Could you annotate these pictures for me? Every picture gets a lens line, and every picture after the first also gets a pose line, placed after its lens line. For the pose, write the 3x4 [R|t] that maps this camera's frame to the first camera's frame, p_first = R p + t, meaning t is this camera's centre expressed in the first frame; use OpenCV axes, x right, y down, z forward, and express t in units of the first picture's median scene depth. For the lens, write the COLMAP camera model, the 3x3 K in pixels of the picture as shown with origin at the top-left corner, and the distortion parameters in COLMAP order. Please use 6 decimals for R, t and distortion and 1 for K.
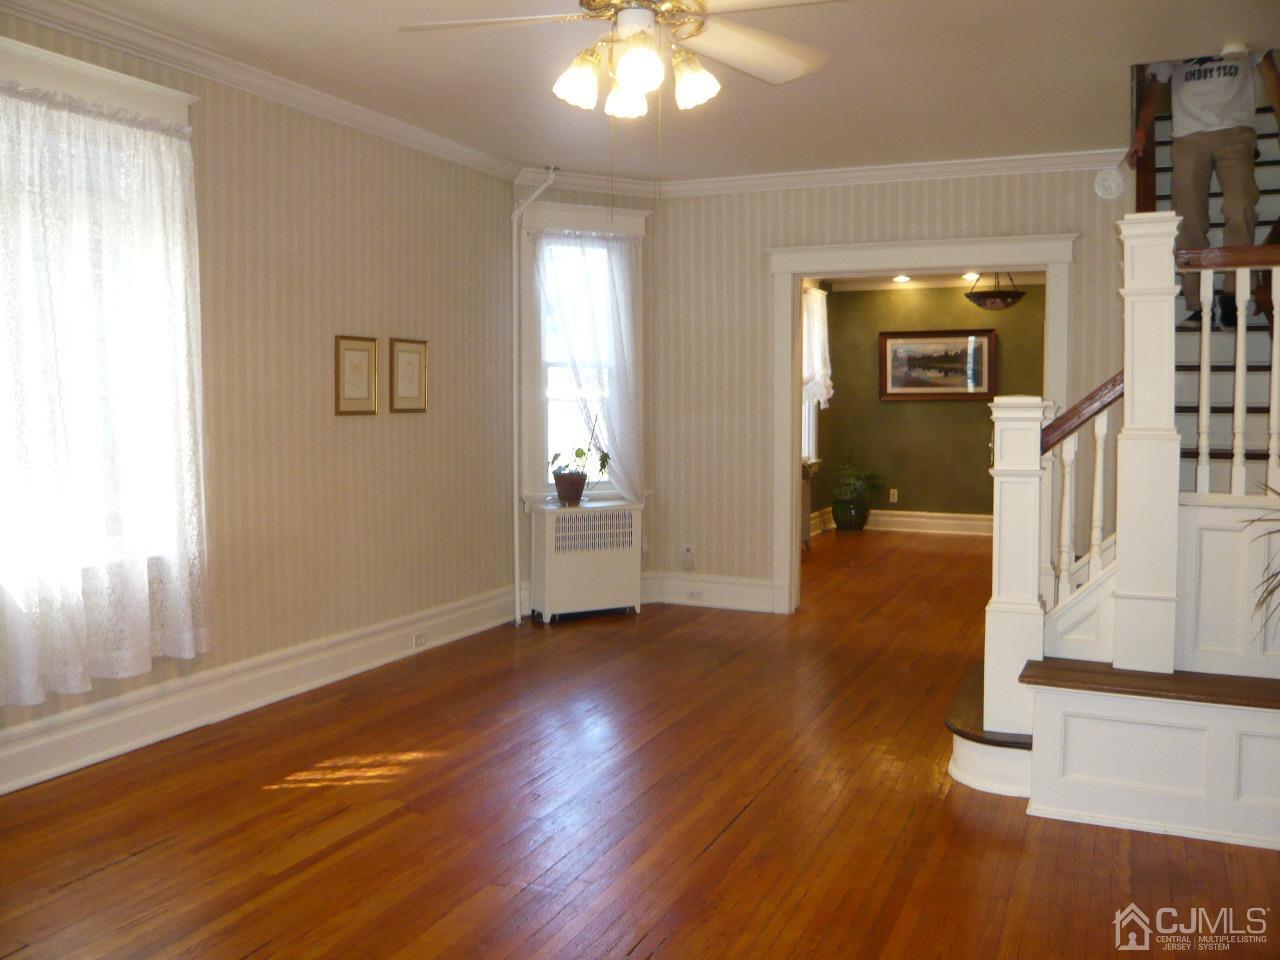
lens RADIAL K [[1087.2, 0, 622.3], [0, 1087.2, 467.4], [0, 0, 1]] dist [-0.104534, 0.046469]
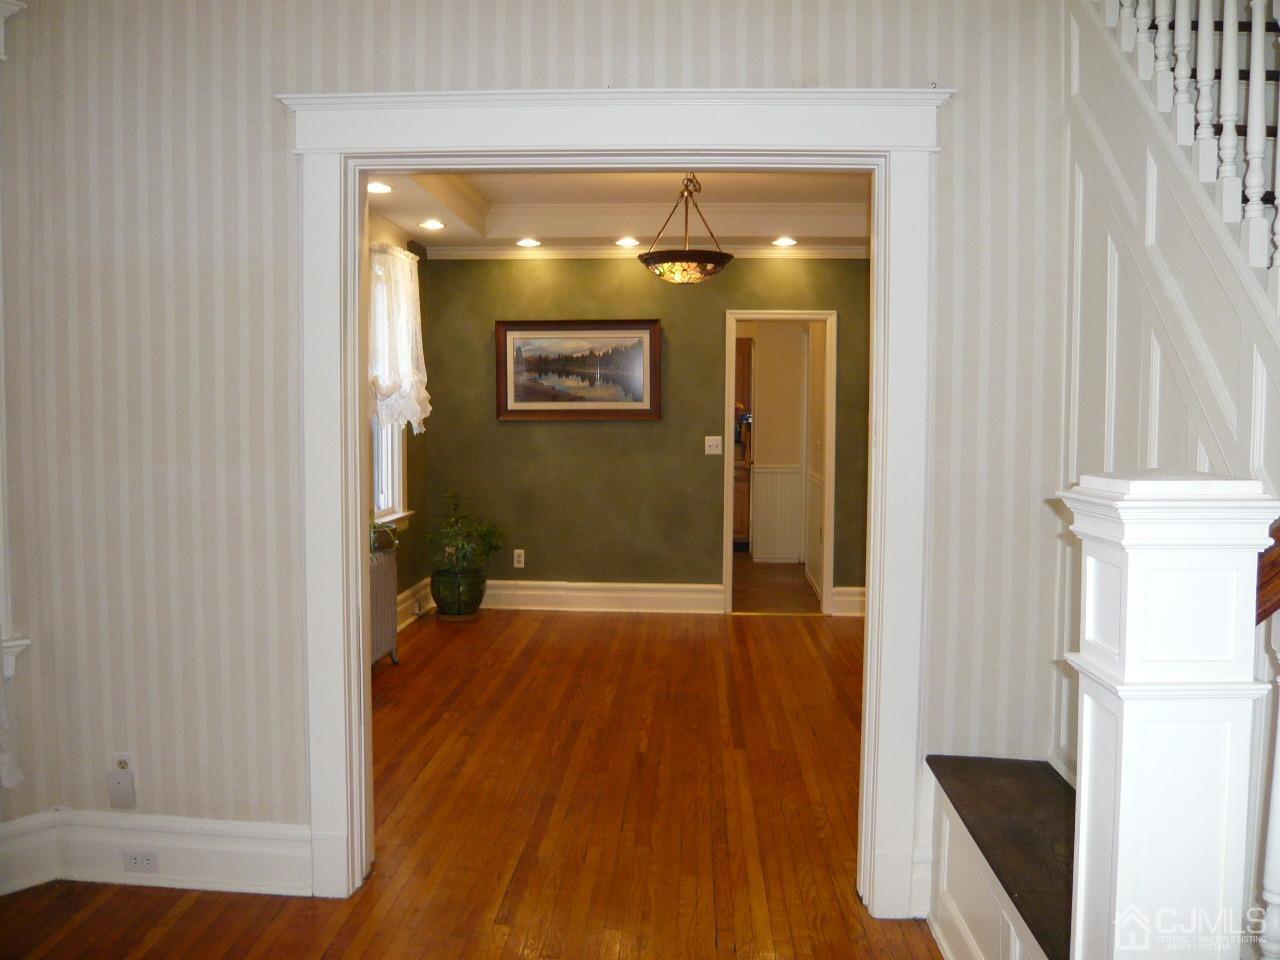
lens RADIAL K [[1087.2, 0, 635.1], [0, 1087.2, 468.6], [0, 0, 1]] dist [-0.104534, 0.046469]
pose [[0.927669, -0.014624, 0.373116, 0.106901], [0.017806, 0.999829, -0.005083, -0.045395], [-0.372978, 0.011359, 0.927771, 0.565061]]
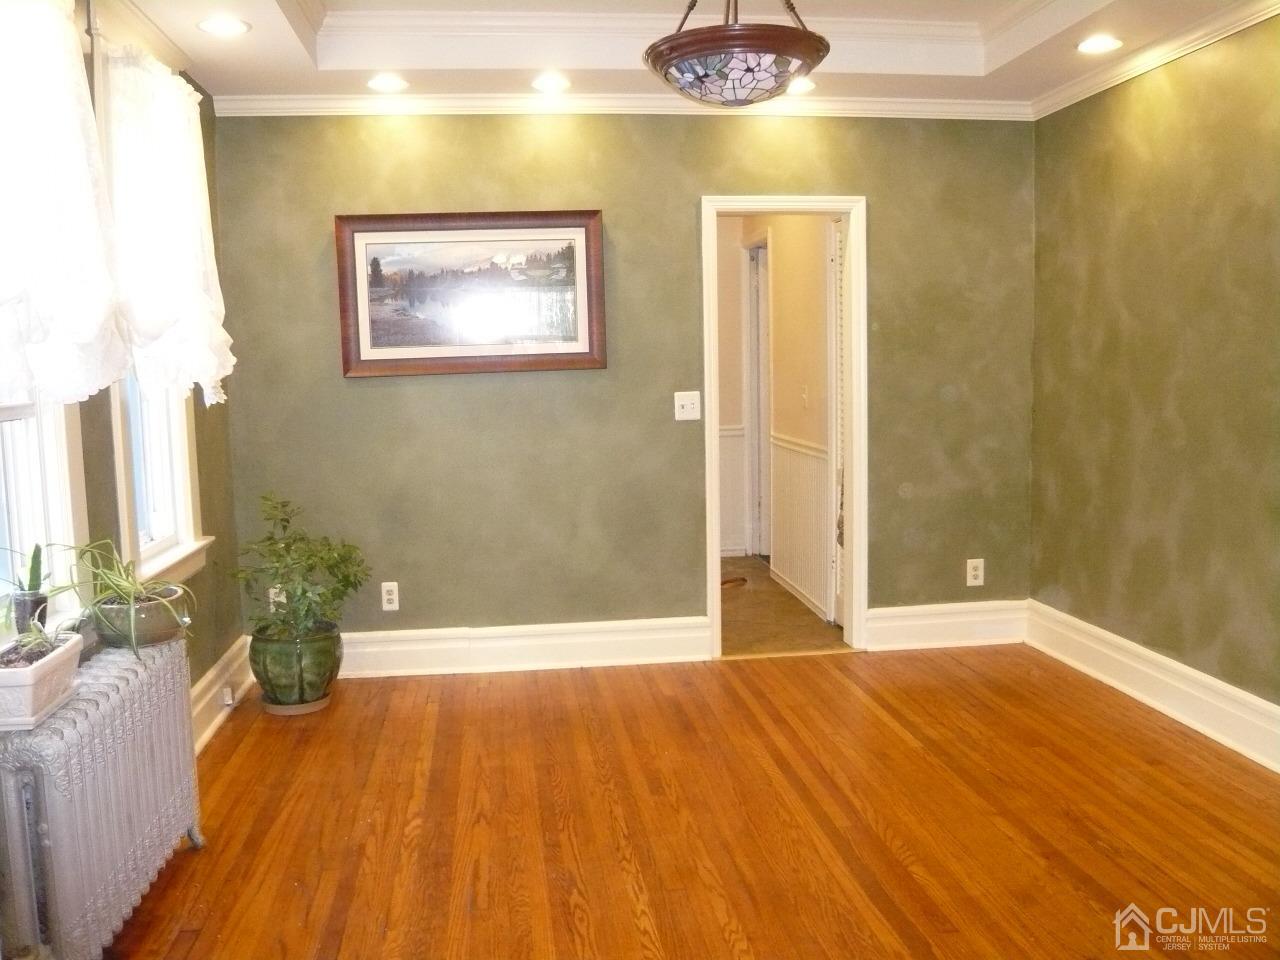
lens RADIAL K [[1087.2, 0, 635.8], [0, 1087.2, 472.7], [0, 0, 1]] dist [-0.104534, 0.046469]
pose [[0.843601, -0.073114, 0.531969, 0.183710], [0.055669, 0.997257, 0.048782, -0.067313], [-0.534077, -0.011539, 0.845357, 0.997575]]
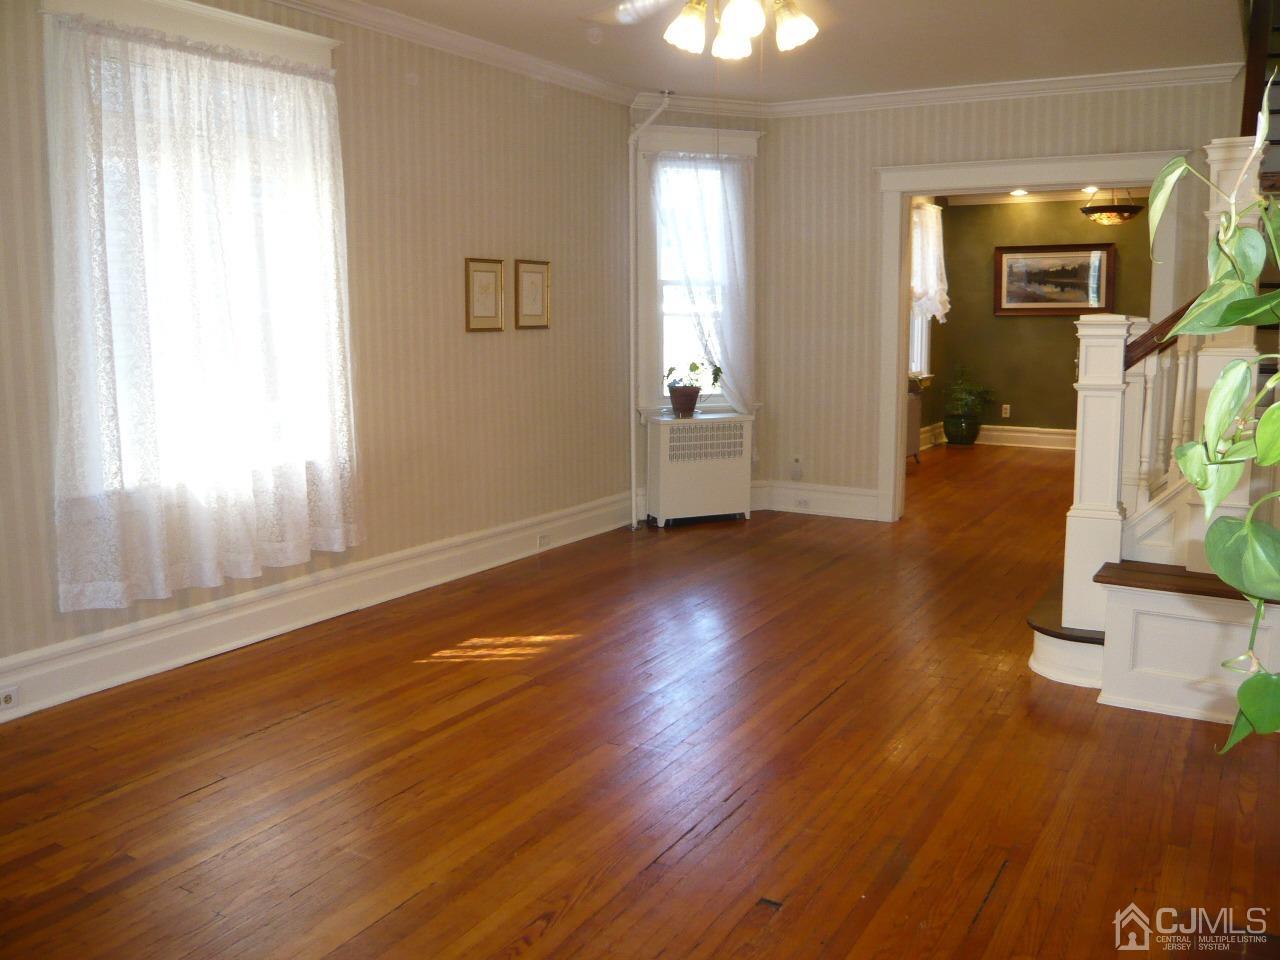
lens RADIAL K [[1087.2, 0, 618.7], [0, 1087.2, 475.4], [0, 0, 1]] dist [-0.104534, 0.046469]
pose [[0.993770, 0.009916, -0.111007, 0.007128], [-0.000369, 0.996321, 0.085696, 0.001159], [0.111448, -0.085121, 0.990118, -0.060047]]
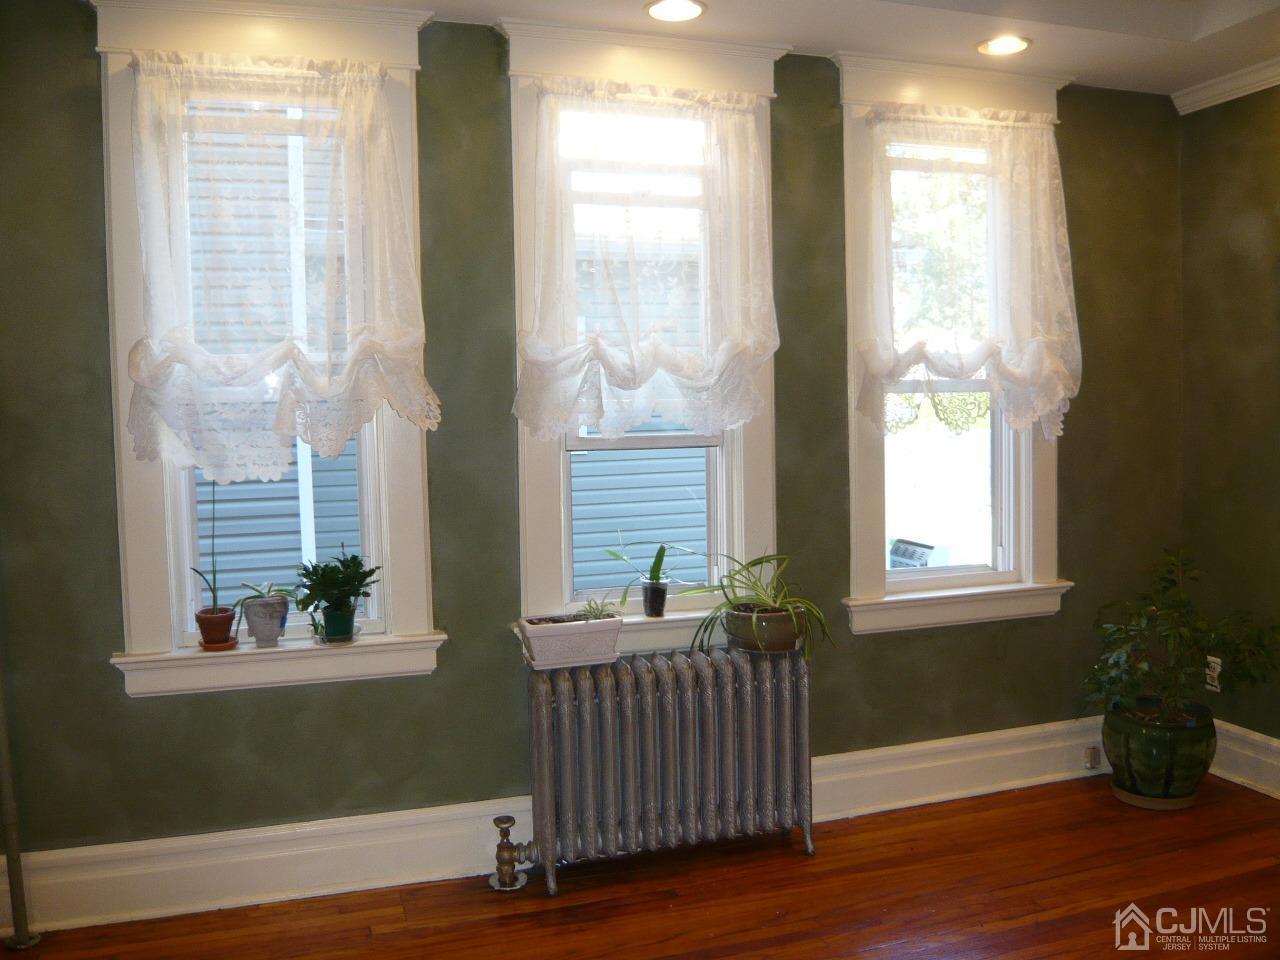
lens RADIAL K [[1087.2, 0, 645.5], [0, 1087.2, 477.3], [0, 0, 1]] dist [-0.104534, 0.046469]
pose [[0.687416, 0.030566, -0.725620, 0.575959], [-0.027918, 0.999488, 0.015654, -0.072974], [0.725727, 0.009497, 0.687917, 1.091815]]
